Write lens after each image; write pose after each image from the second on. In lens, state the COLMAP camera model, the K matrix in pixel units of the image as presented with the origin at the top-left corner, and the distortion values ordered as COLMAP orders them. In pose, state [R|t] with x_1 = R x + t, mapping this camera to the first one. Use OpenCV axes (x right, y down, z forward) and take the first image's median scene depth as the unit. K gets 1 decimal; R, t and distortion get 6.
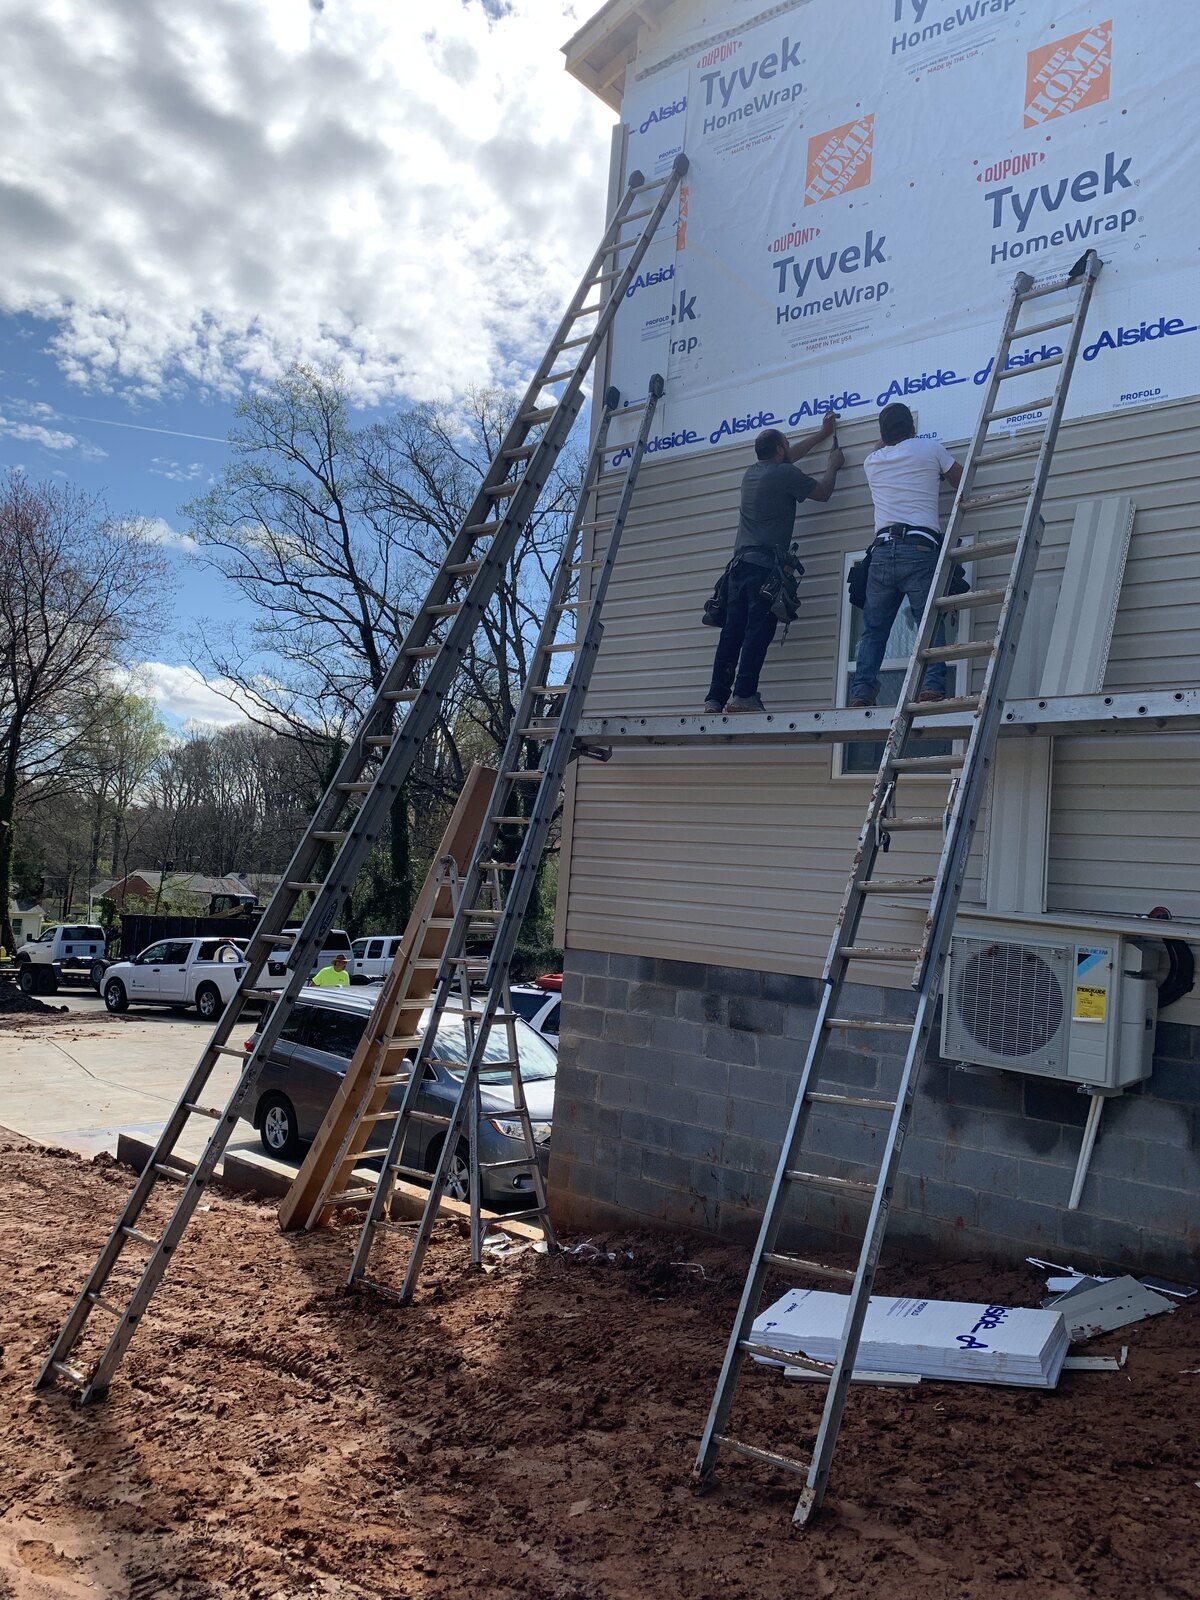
lens RADIAL K [[1119.8, 0, 600.0], [0, 1119.8, 800.0], [0, 0, 1]] dist [0.027702, -0.018737]
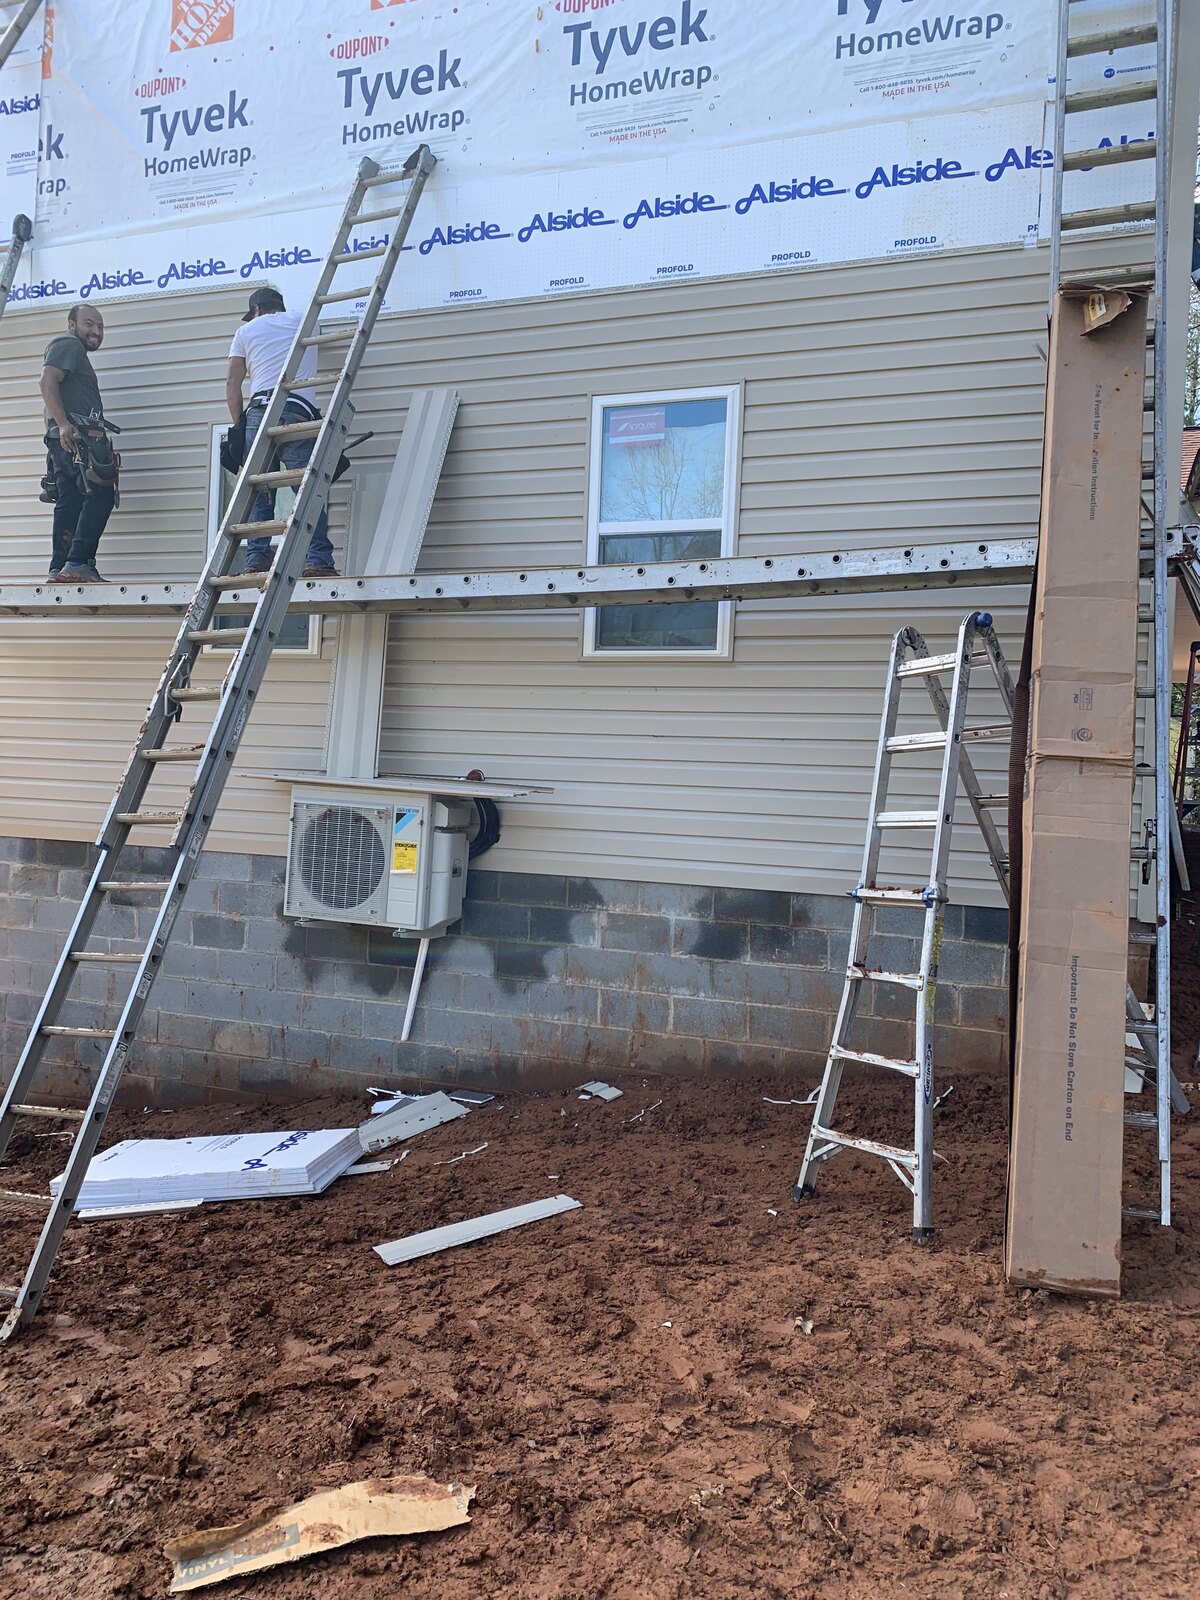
lens RADIAL K [[1147.1, 0, 601.0], [0, 1147.1, 781.7], [0, 0, 1]] dist [0.027184, -0.013761]
pose [[0.954165, -0.026671, 0.298091, 0.268885], [0.000866, 0.996263, 0.086365, 0.008449], [-0.299280, -0.082148, 0.950622, -0.120147]]
